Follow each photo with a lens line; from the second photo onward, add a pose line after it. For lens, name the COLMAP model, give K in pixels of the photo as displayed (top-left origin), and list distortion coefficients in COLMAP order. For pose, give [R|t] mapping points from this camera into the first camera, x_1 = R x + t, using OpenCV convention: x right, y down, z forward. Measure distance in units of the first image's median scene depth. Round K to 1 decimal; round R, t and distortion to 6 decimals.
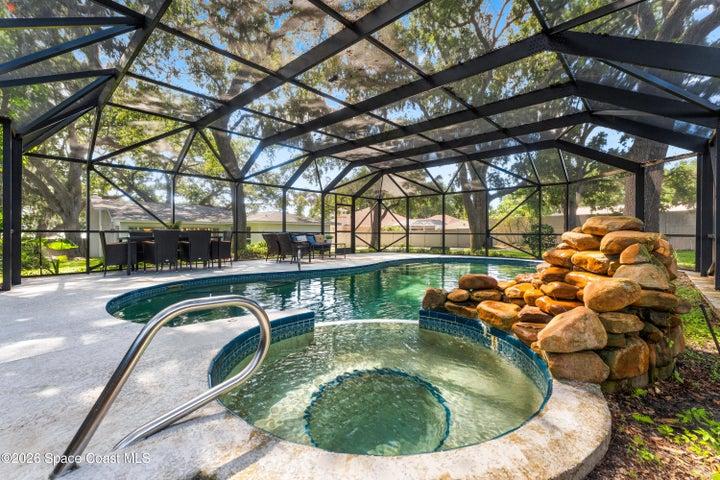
lens RADIAL K [[314.5, 0, 360.4], [0, 314.5, 237.1], [0, 0, 1]] dist [0.000210, 0.000033]
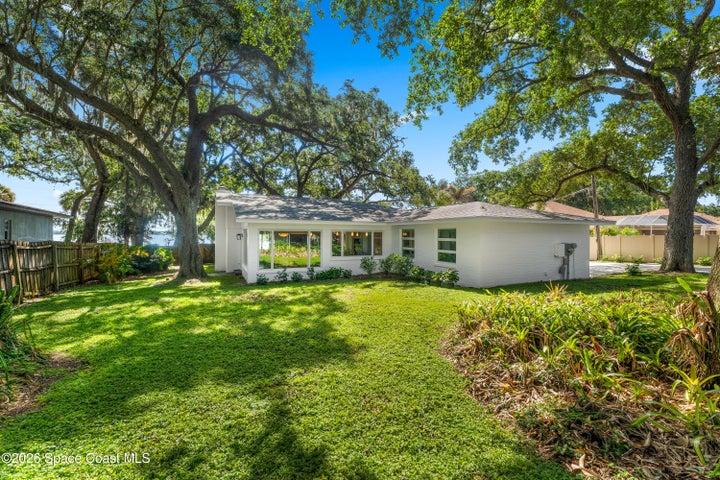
lens RADIAL K [[314.5, 0, 359.3], [0, 314.5, 239.0], [0, 0, 1]] dist [0.000210, 0.000033]
pose [[0.947764, 0.002333, -0.318963, -0.217846], [-0.002484, 0.999997, -0.000066, -0.010878], [0.318961, 0.000855, 0.947767, 0.291762]]
